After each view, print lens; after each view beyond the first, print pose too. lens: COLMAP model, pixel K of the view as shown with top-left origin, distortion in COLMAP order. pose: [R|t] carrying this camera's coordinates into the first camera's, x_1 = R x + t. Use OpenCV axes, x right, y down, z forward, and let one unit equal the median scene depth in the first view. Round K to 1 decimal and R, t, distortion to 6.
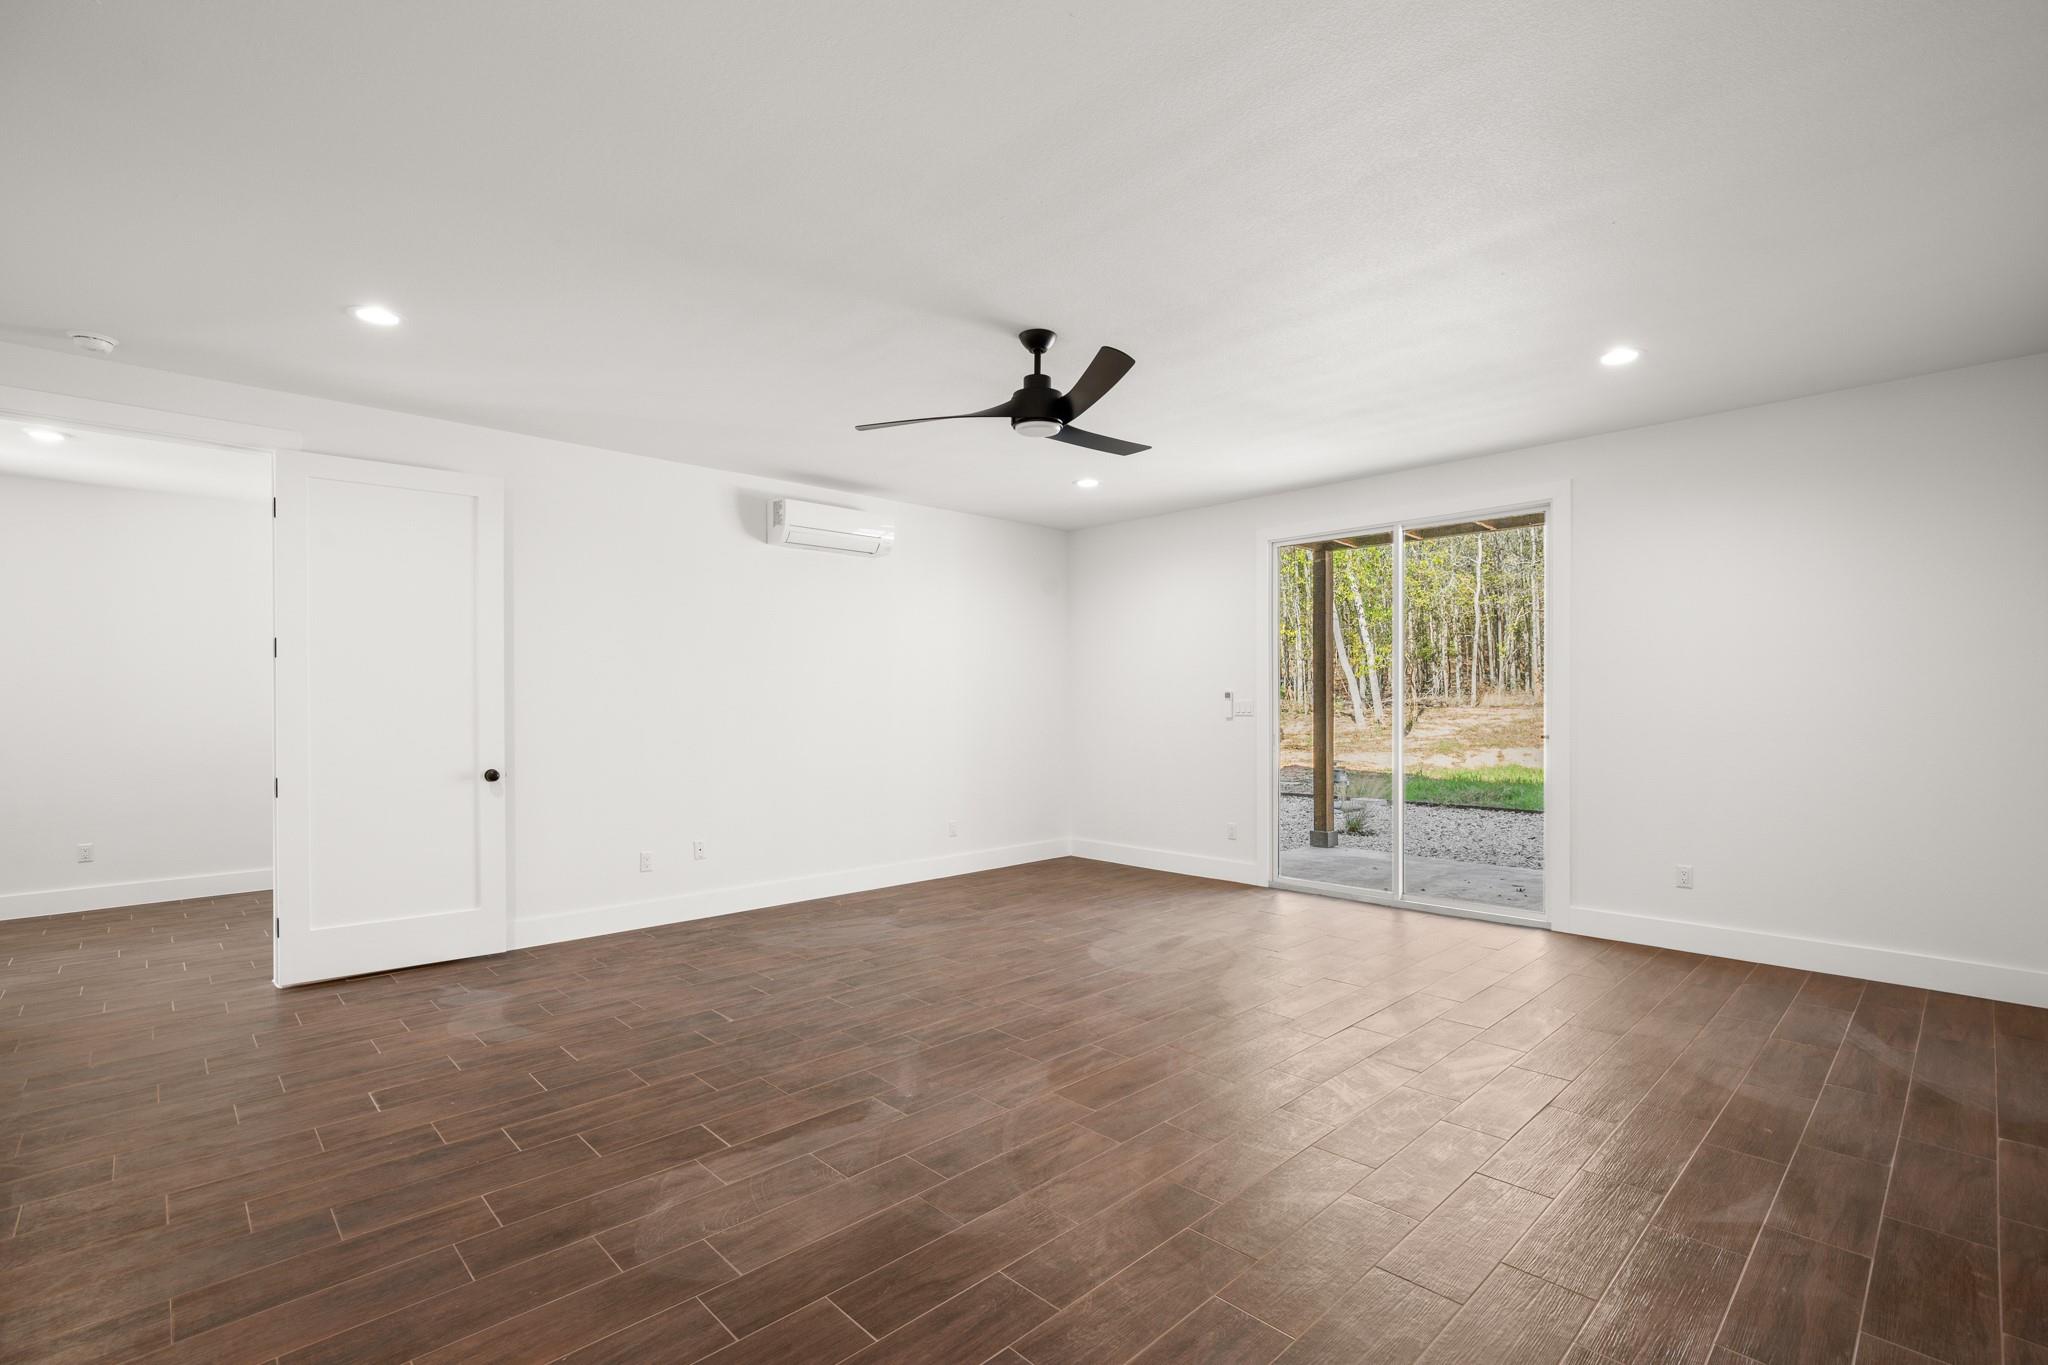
lens RADIAL K [[925.7, 0, 1025.6], [0, 925.7, 679.3], [0, 0, 1]] dist [-0.000187, 0.000604]
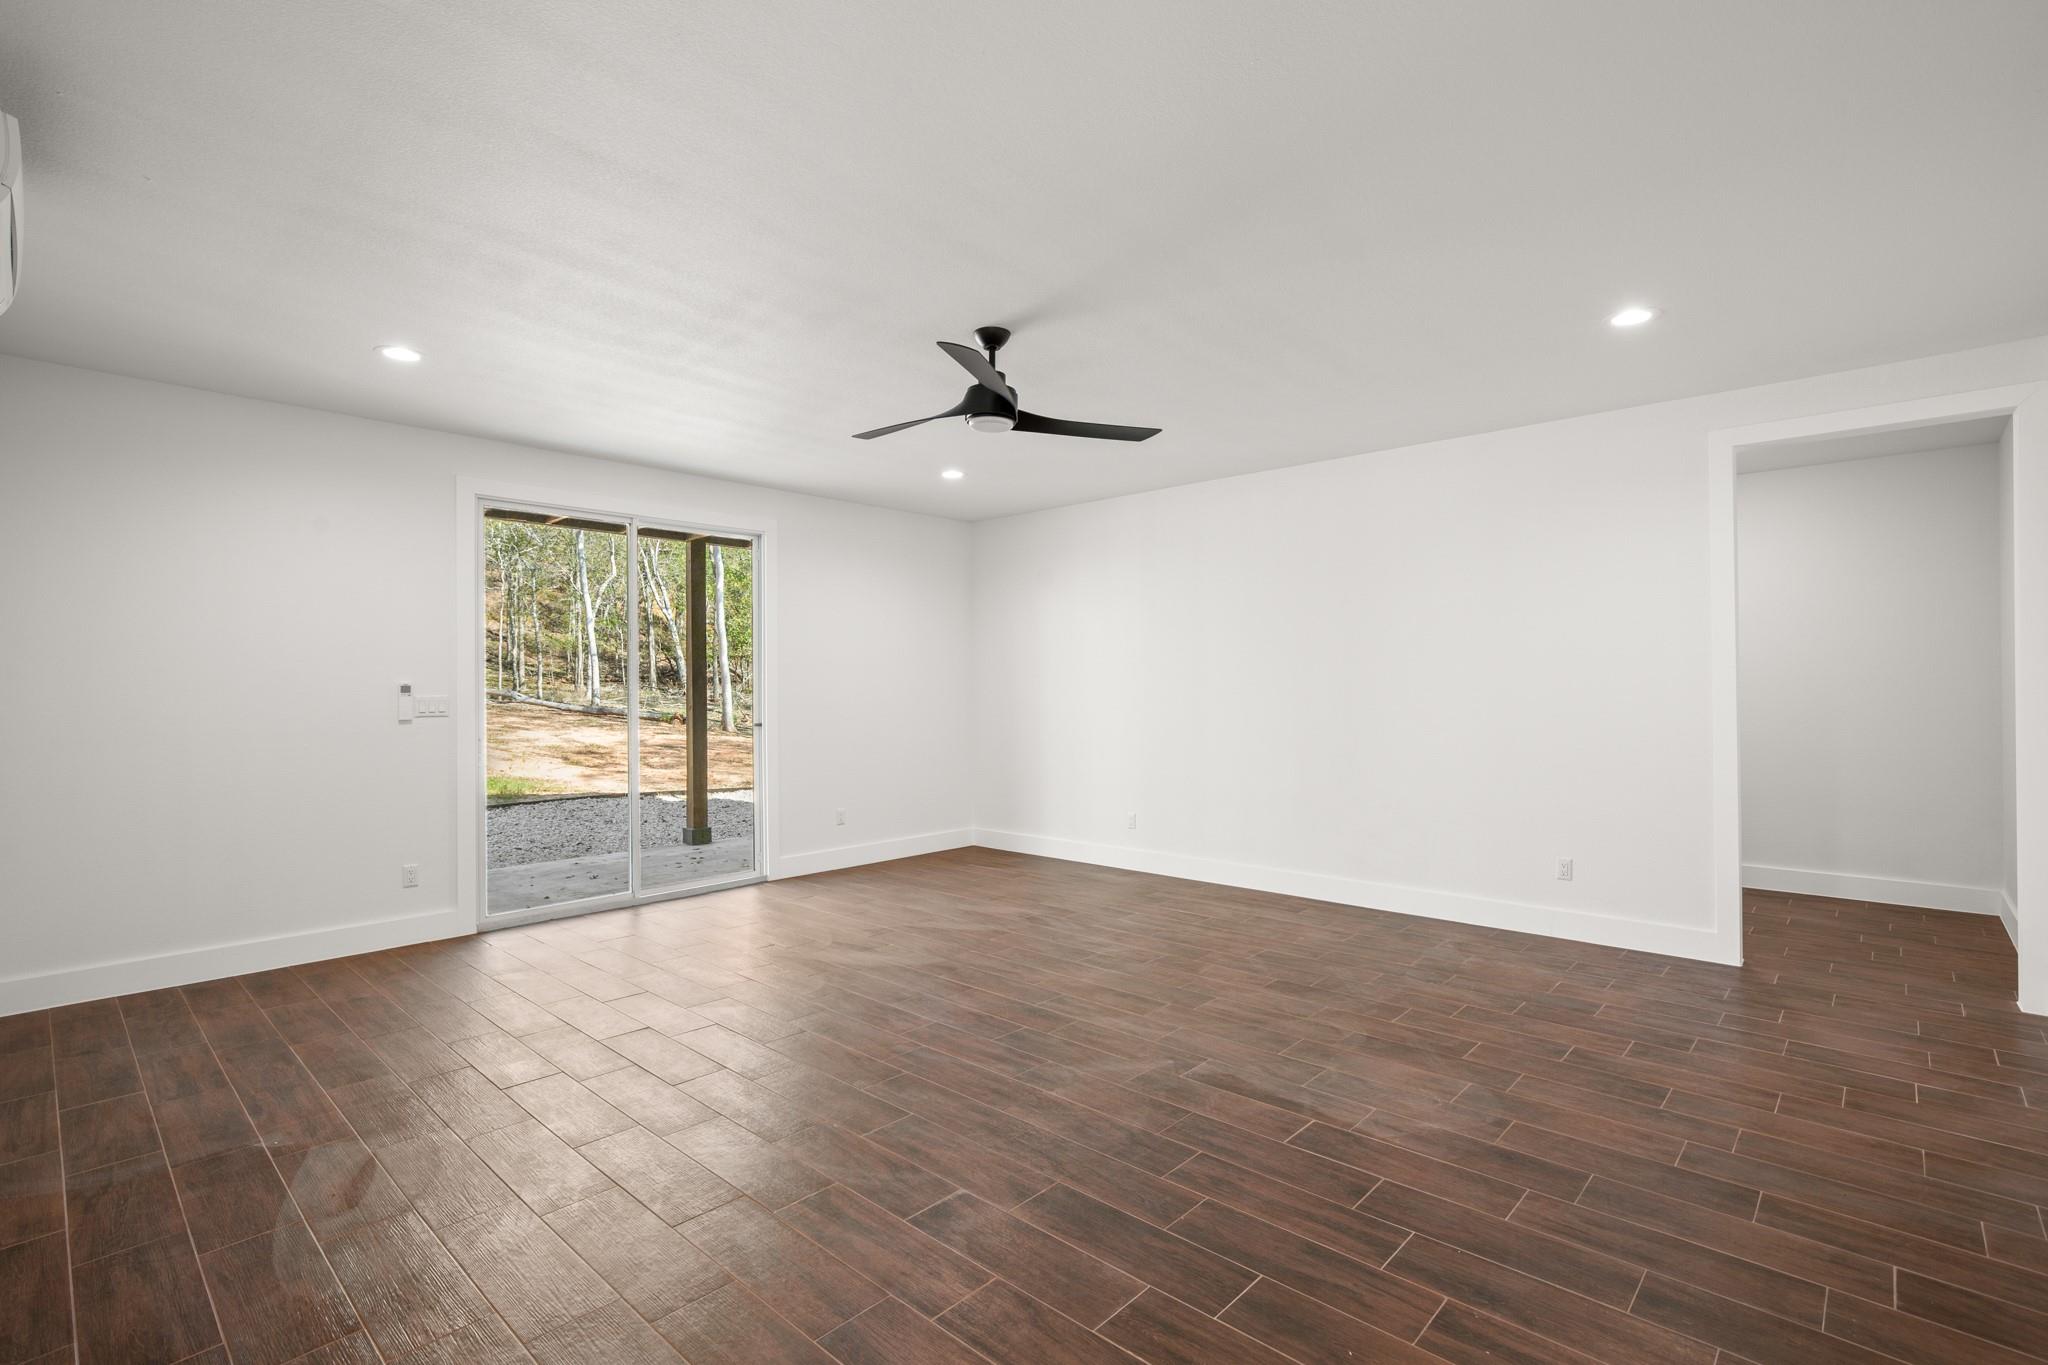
lens RADIAL K [[945.4, 0, 1026.9], [0, 945.4, 647.3], [0, 0, 1]] dist [-0.023459, 0.000030]
pose [[-0.058711, 0.053521, 0.996839, -0.986438], [-0.015194, 0.998398, -0.054500, 0.030892], [-0.998159, -0.018346, -0.057803, 1.004128]]
